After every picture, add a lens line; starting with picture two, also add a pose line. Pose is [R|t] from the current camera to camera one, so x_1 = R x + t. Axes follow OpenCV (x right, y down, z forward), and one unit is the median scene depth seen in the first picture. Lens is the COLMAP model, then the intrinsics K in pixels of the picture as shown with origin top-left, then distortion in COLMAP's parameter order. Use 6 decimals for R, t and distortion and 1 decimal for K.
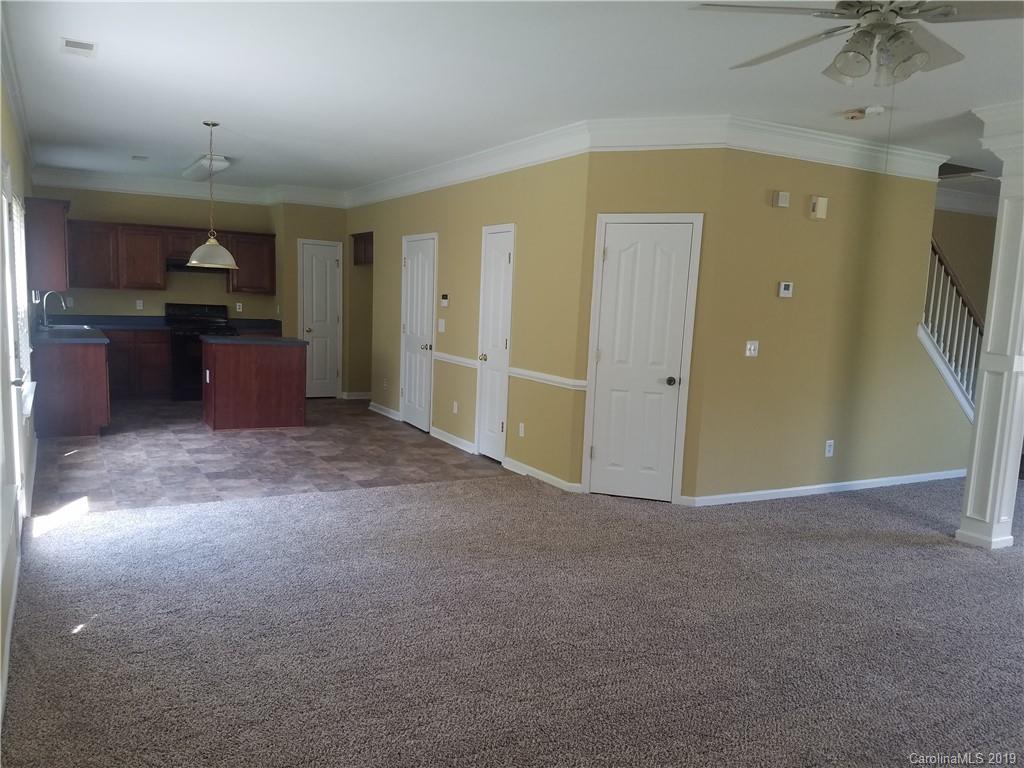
lens RADIAL K [[760.9, 0, 512.0], [0, 760.9, 384.0], [0, 0, 1]] dist [0.098906, -0.183119]
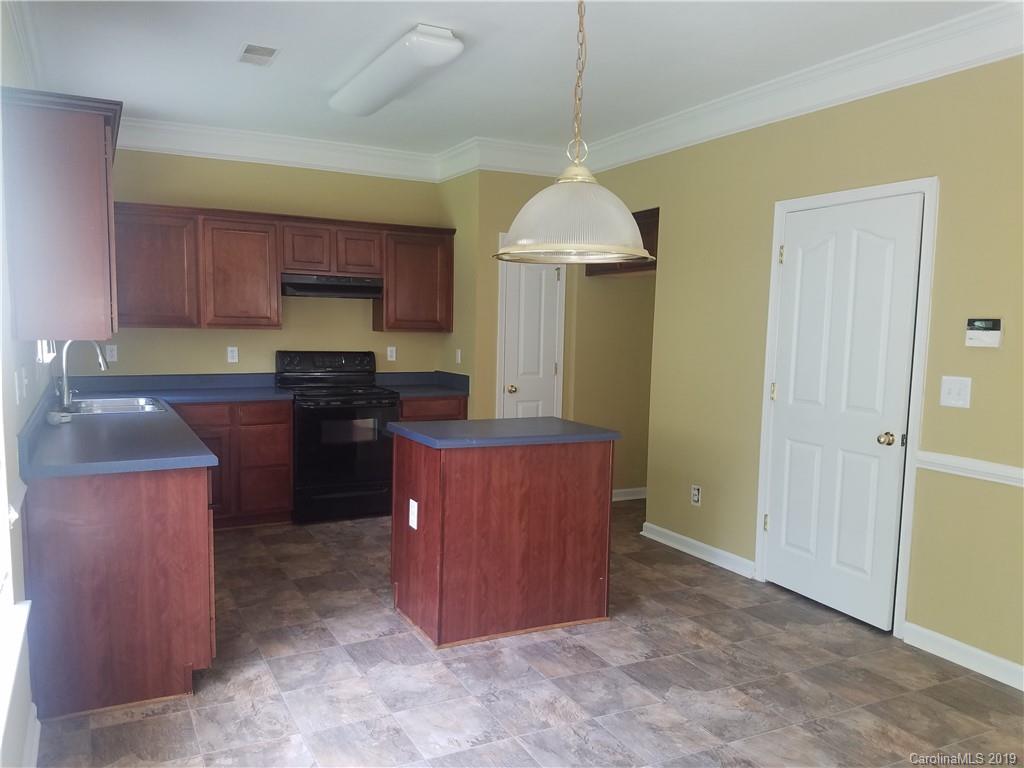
lens RADIAL K [[798.4, 0, 512.0], [0, 798.4, 384.0], [0, 0, 1]] dist [0.201703, -0.338760]
pose [[0.998014, -0.022996, -0.058644, -0.251885], [0.020757, 0.999043, -0.038494, -0.055847], [0.059473, 0.037201, 0.997537, 0.427210]]
